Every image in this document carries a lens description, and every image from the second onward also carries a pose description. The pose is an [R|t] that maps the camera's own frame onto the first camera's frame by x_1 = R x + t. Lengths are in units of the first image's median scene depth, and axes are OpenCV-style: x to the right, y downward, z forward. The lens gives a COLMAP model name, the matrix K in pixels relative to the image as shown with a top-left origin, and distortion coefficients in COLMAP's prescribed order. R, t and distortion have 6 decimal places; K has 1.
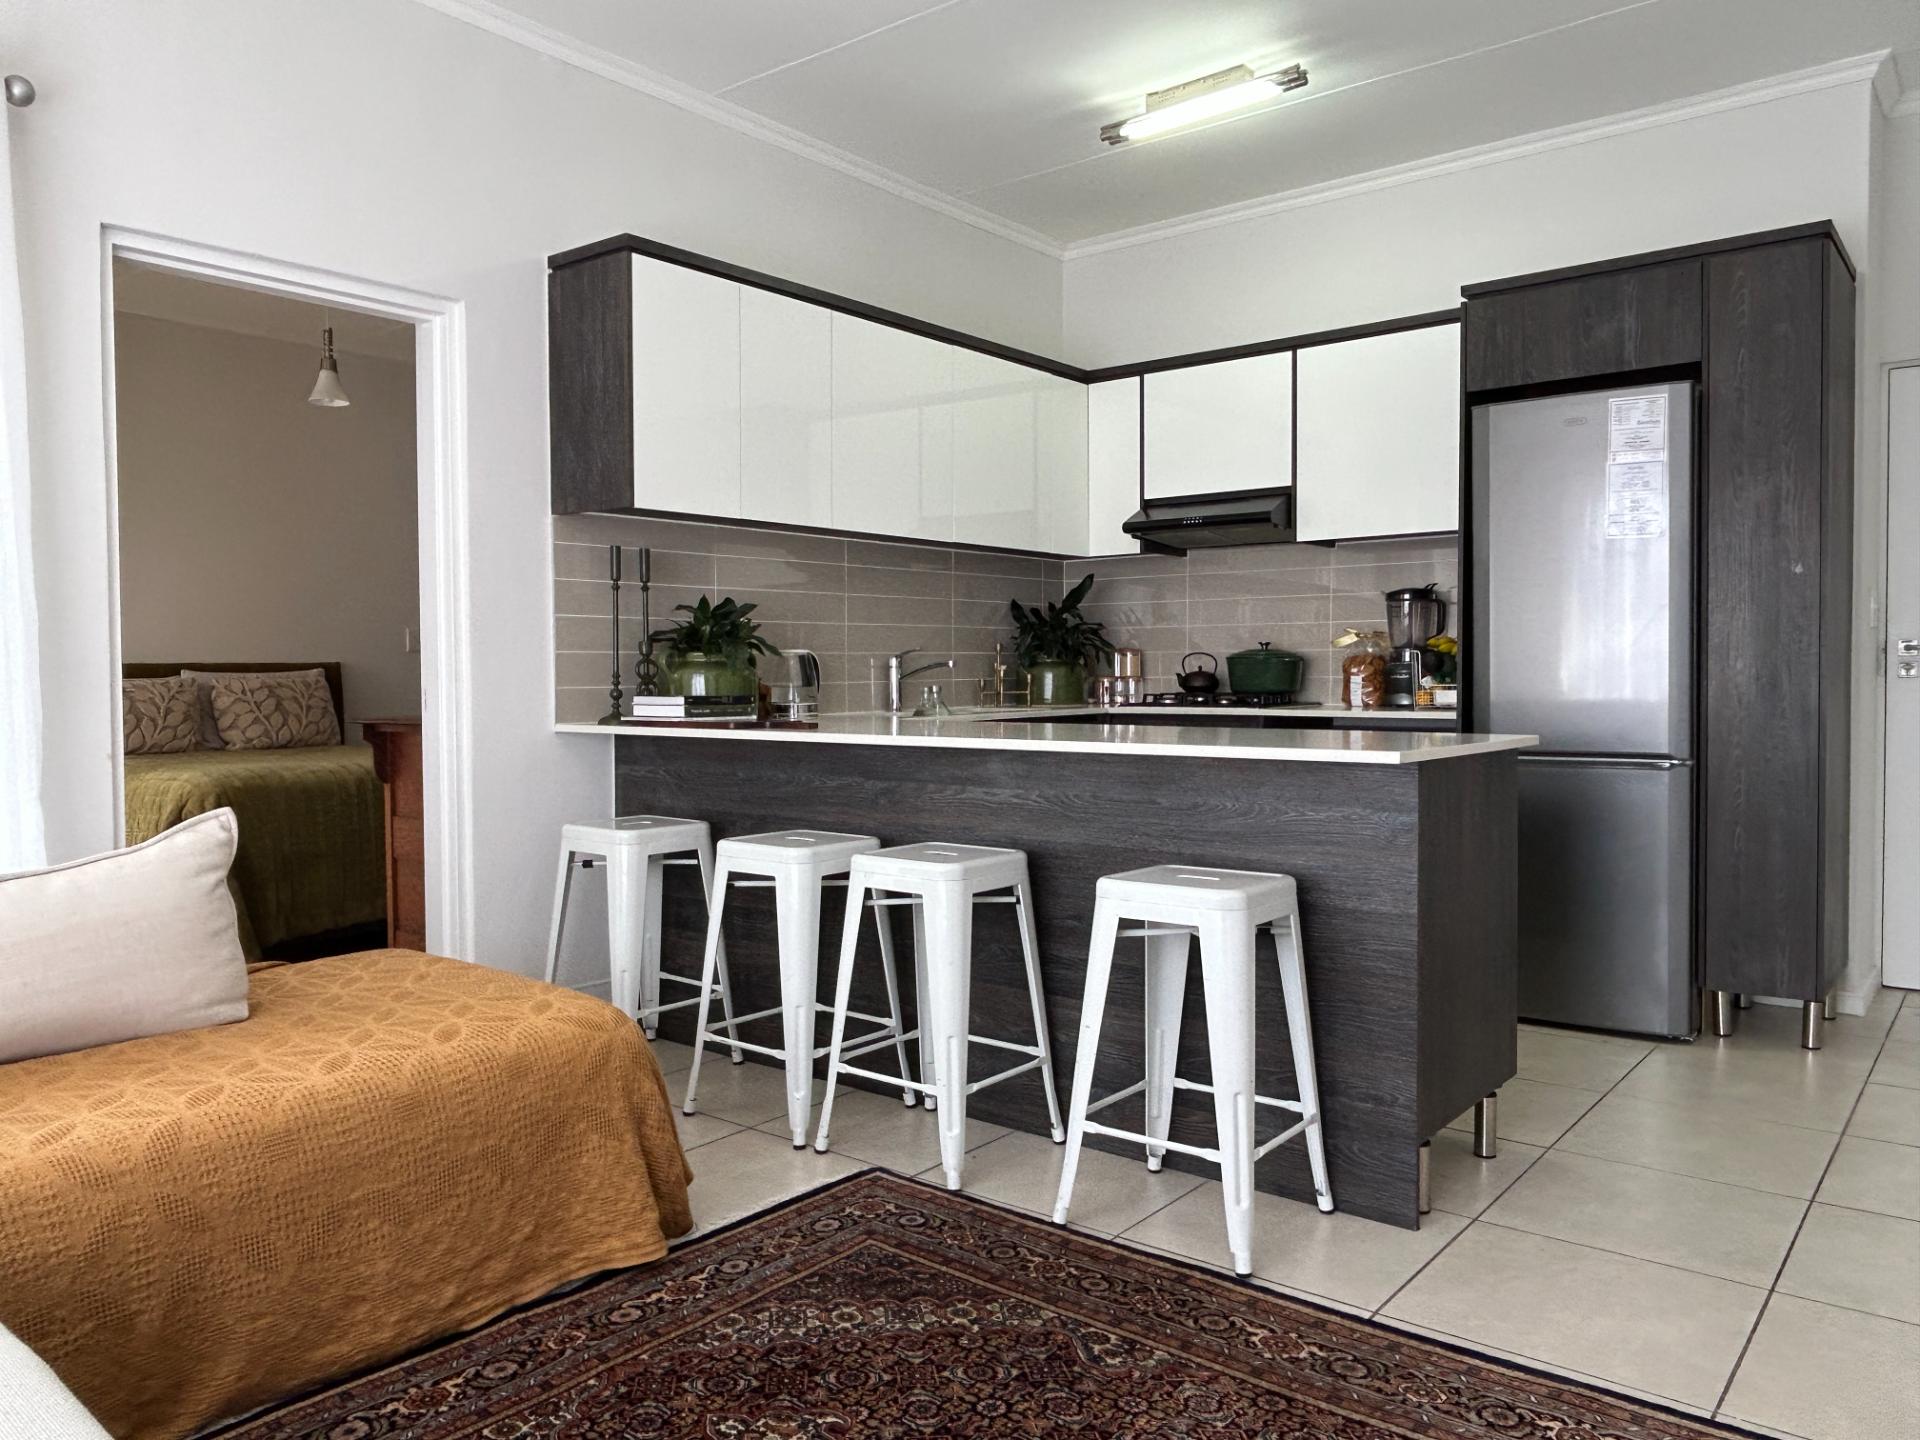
lens RADIAL K [[1377.3, 0, 950.9], [0, 1377.3, 718.7], [0, 0, 1]] dist [0.007941, -0.018470]
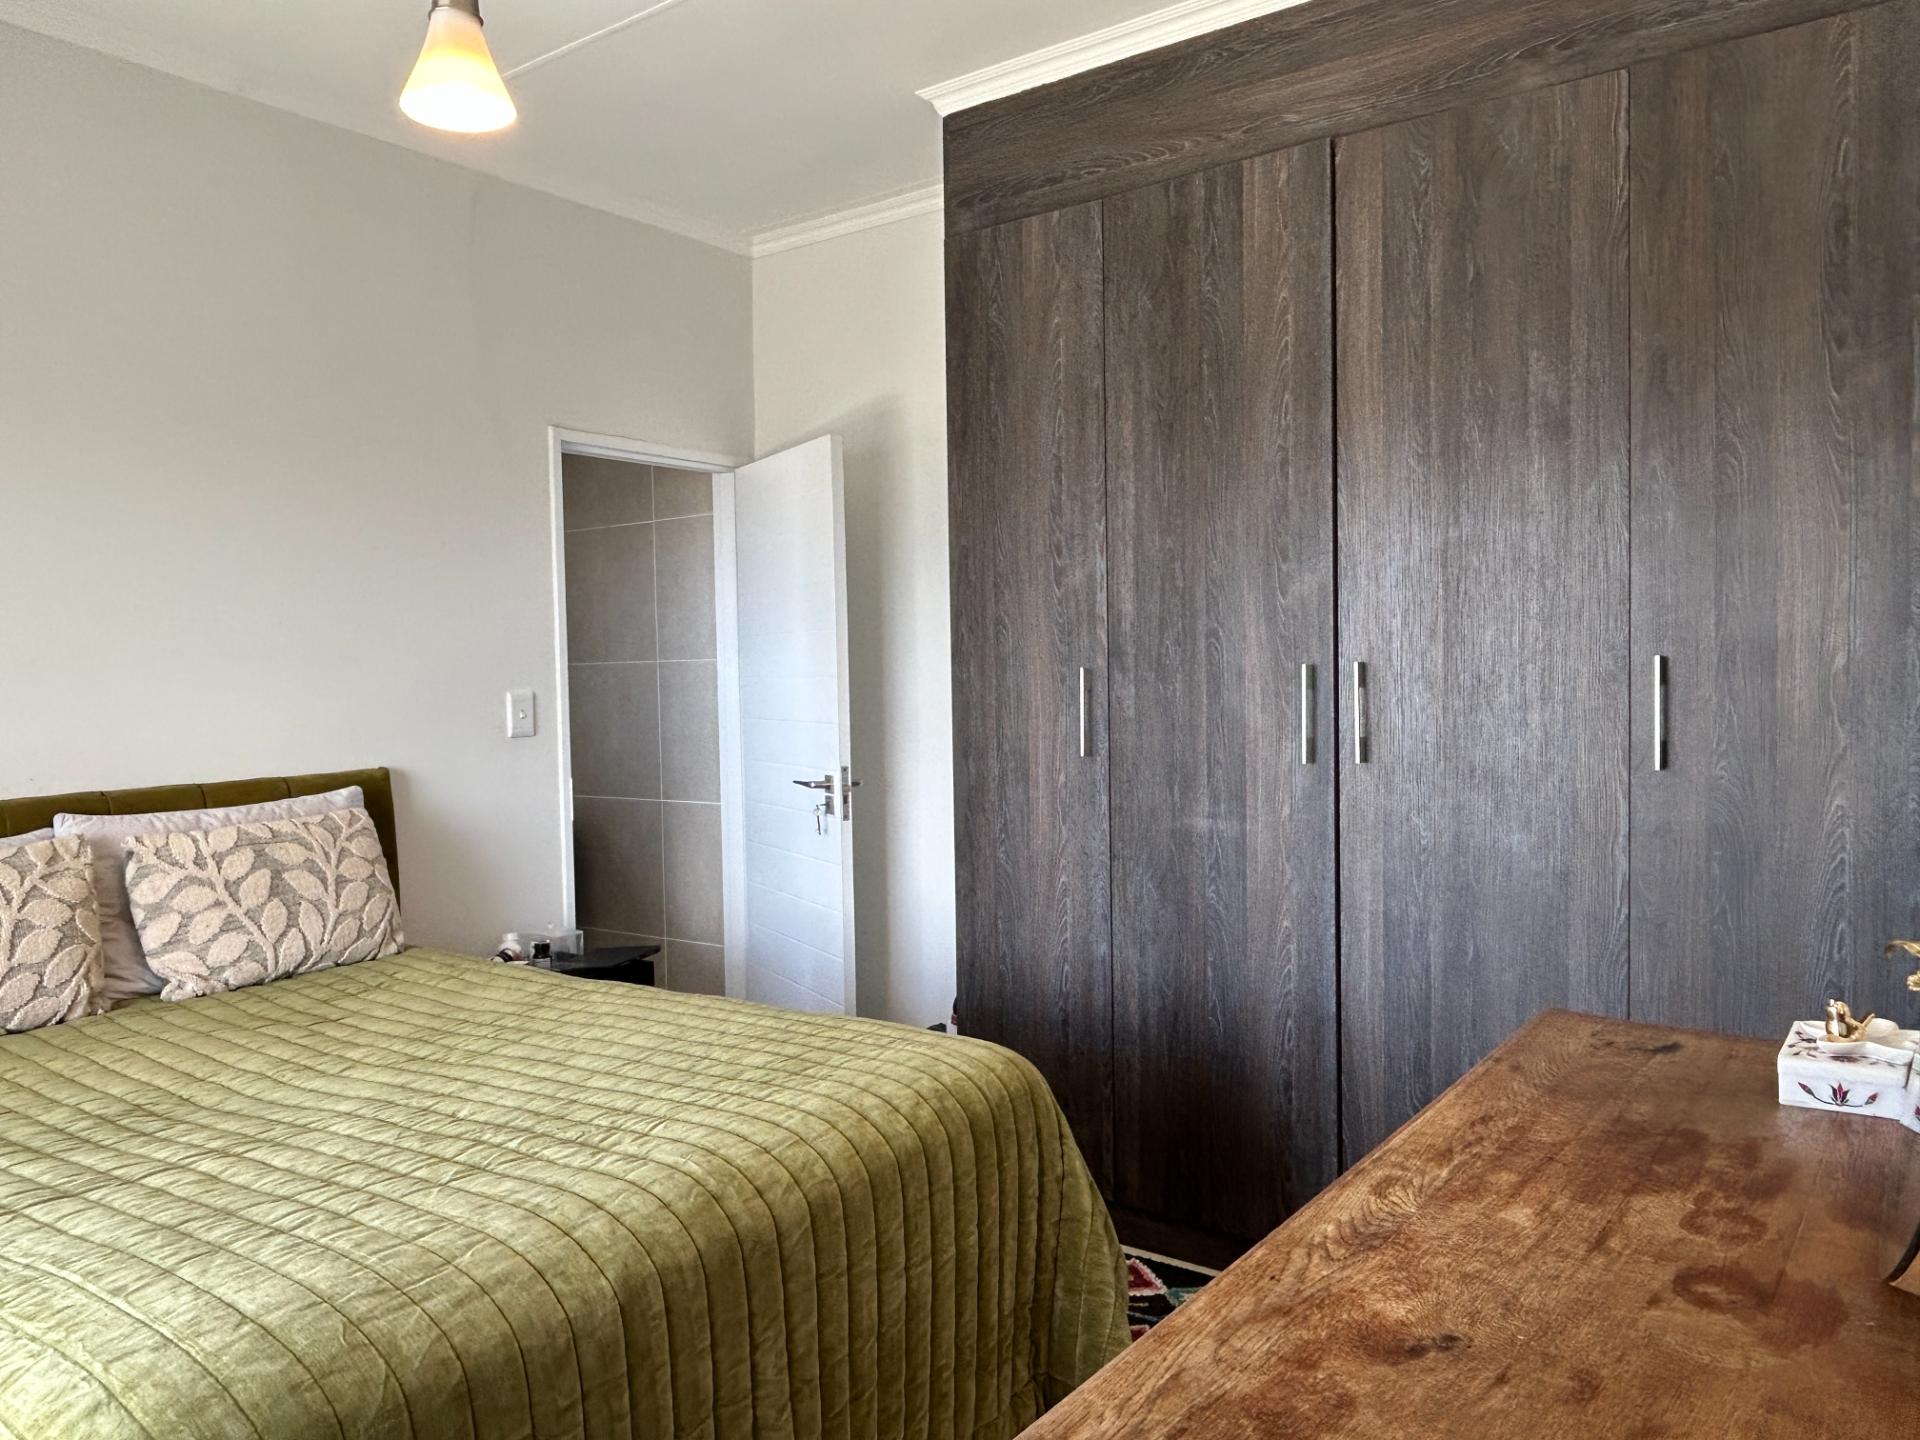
lens RADIAL K [[1377.3, 0, 936.9], [0, 1377.3, 725.2], [0, 0, 1]] dist [0.007941, -0.018470]
pose [[0.999182, -0.012672, 0.038393, -0.440887], [0.012321, 0.999880, 0.009356, -0.097793], [-0.038507, -0.008876, 0.999219, 0.826280]]
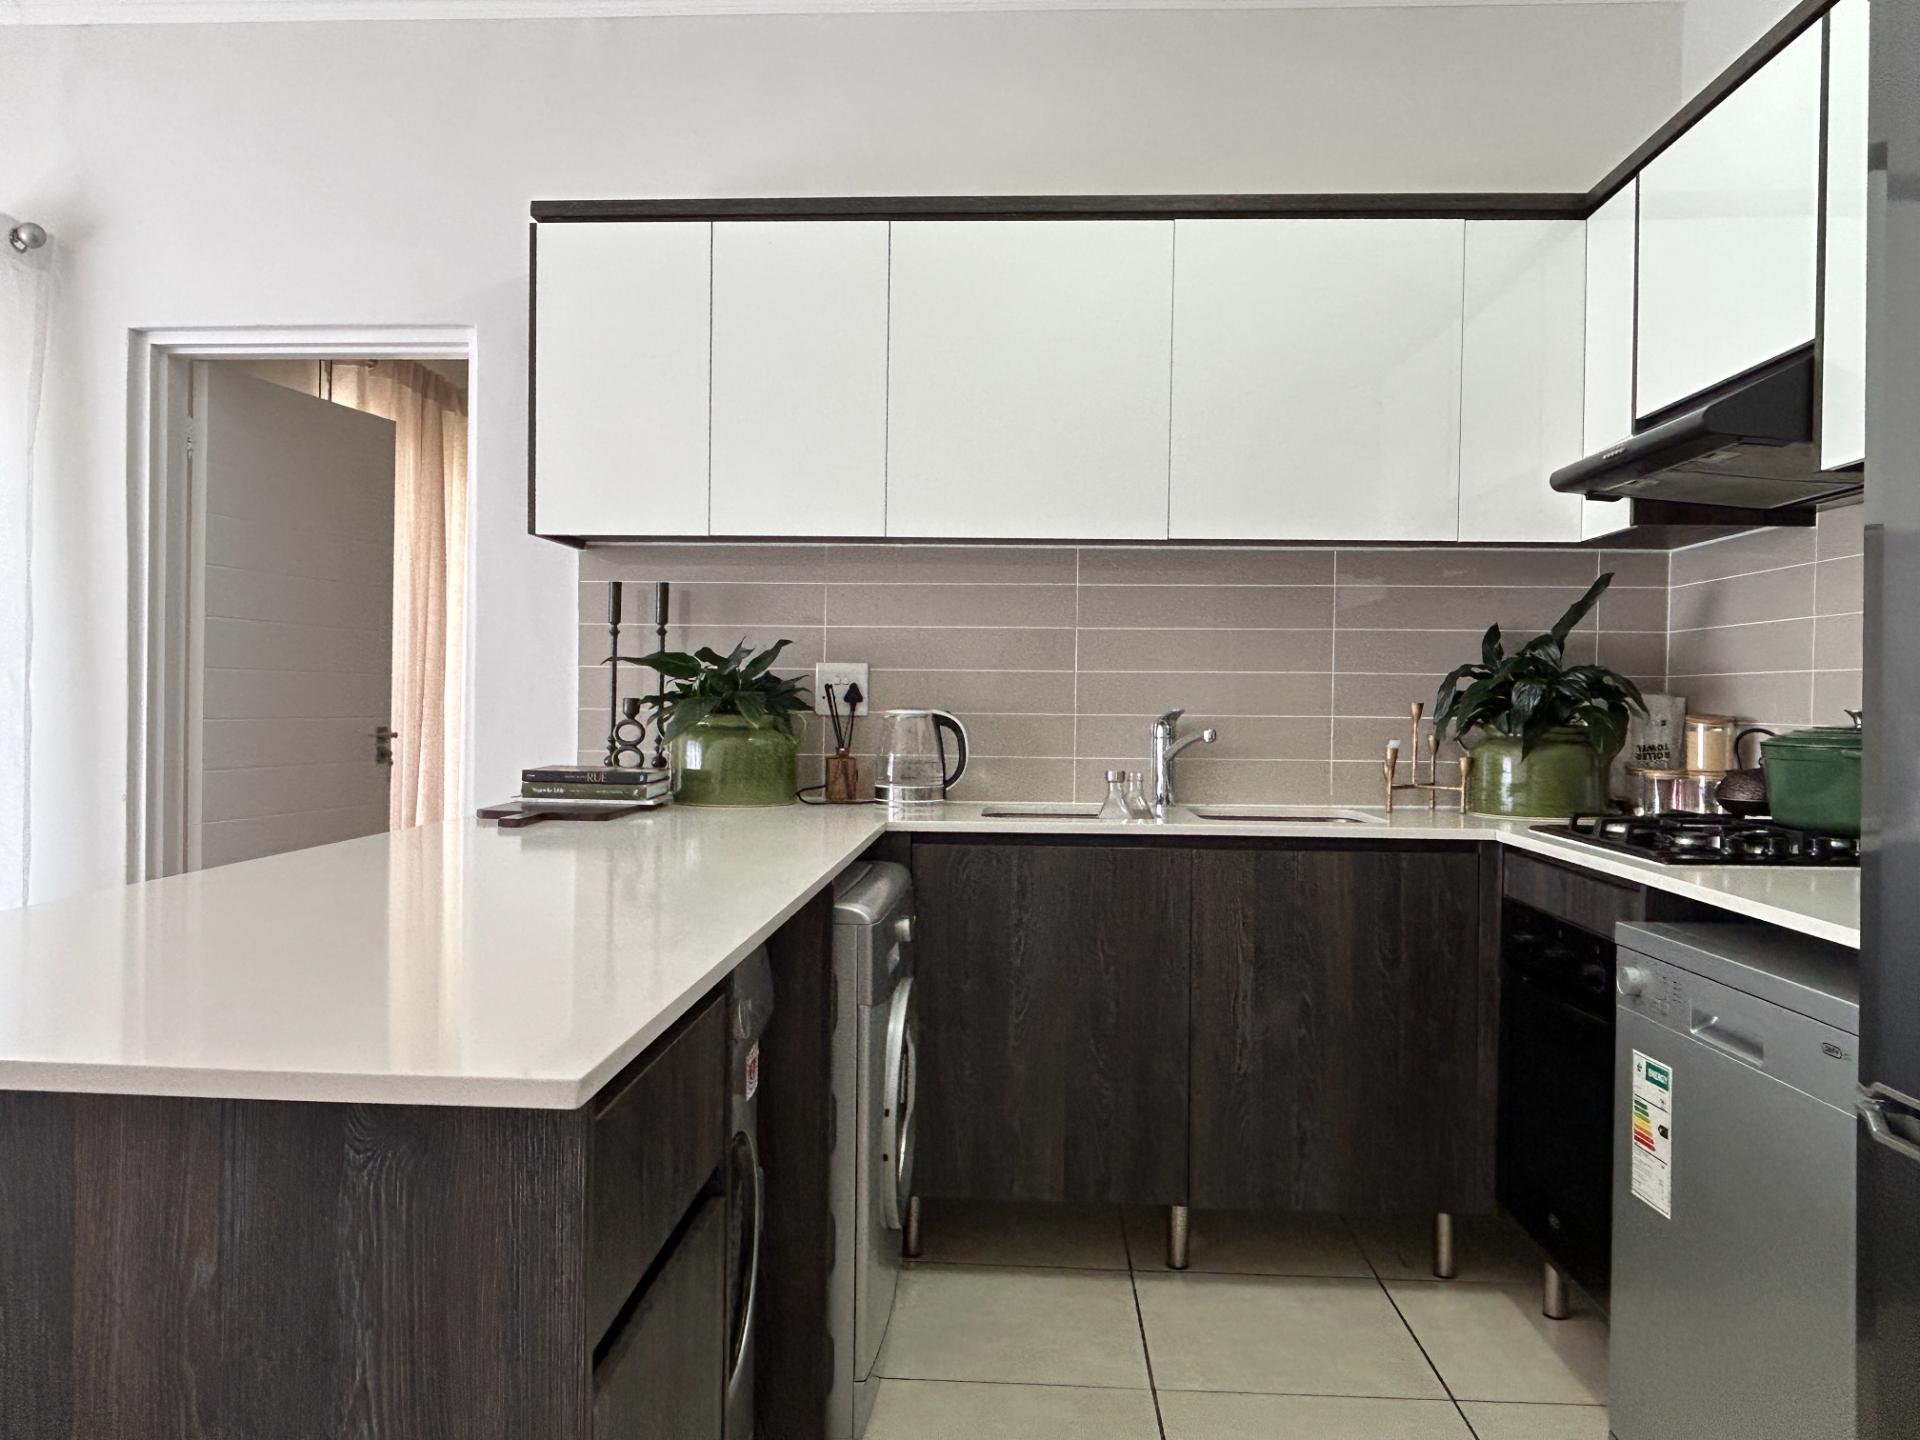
lens RADIAL K [[1377.3, 0, 952.9], [0, 1377.3, 717.7], [0, 0, 1]] dist [0.007941, -0.018470]
pose [[0.586541, 0.024919, -0.809536, 0.505253], [-0.046248, 0.998926, -0.002760, -0.048053], [0.808598, 0.039058, 0.587064, 0.636940]]
